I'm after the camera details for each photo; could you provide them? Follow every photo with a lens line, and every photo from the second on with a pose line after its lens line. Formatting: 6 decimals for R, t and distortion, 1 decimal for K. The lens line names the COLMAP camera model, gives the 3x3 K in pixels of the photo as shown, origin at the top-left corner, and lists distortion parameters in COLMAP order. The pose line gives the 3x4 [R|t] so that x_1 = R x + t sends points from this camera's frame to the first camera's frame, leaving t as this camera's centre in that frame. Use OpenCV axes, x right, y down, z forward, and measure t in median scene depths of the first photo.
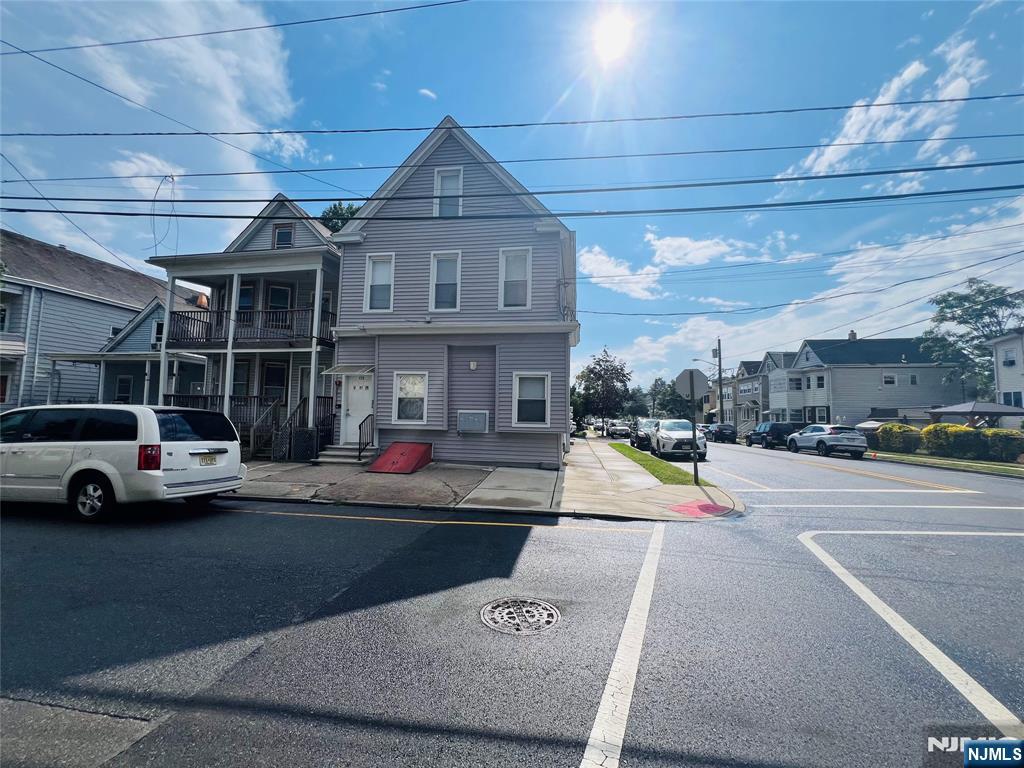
lens RADIAL K [[410.5, 0, 517.5], [0, 410.5, 384.1], [0, 0, 1]] dist [-0.001330, -0.000043]
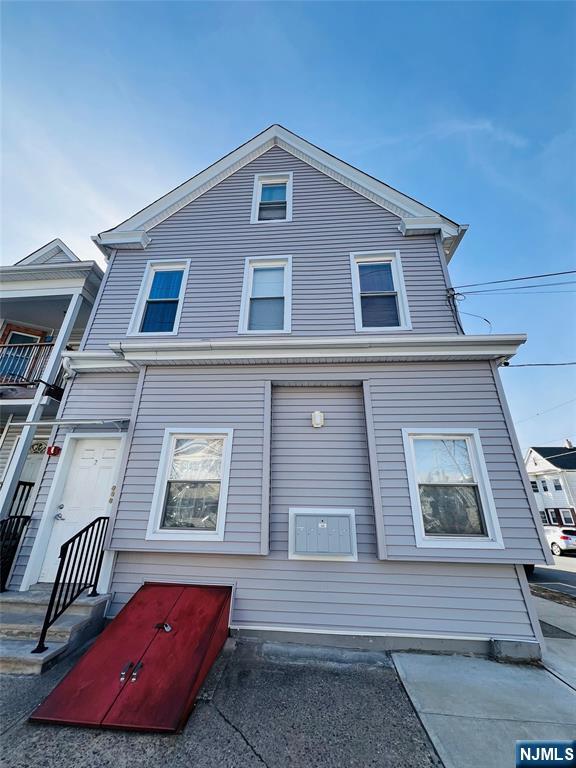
lens RADIAL K [[307.9, 0, 286.5], [0, 307.9, 381.4], [0, 0, 1]] dist [-0.001330, -0.000043]
pose [[0.996911, 0.034375, 0.070624, -0.172819], [-0.008721, 0.942032, -0.335409, 0.042996], [-0.078060, 0.333757, 0.939422, 0.585030]]
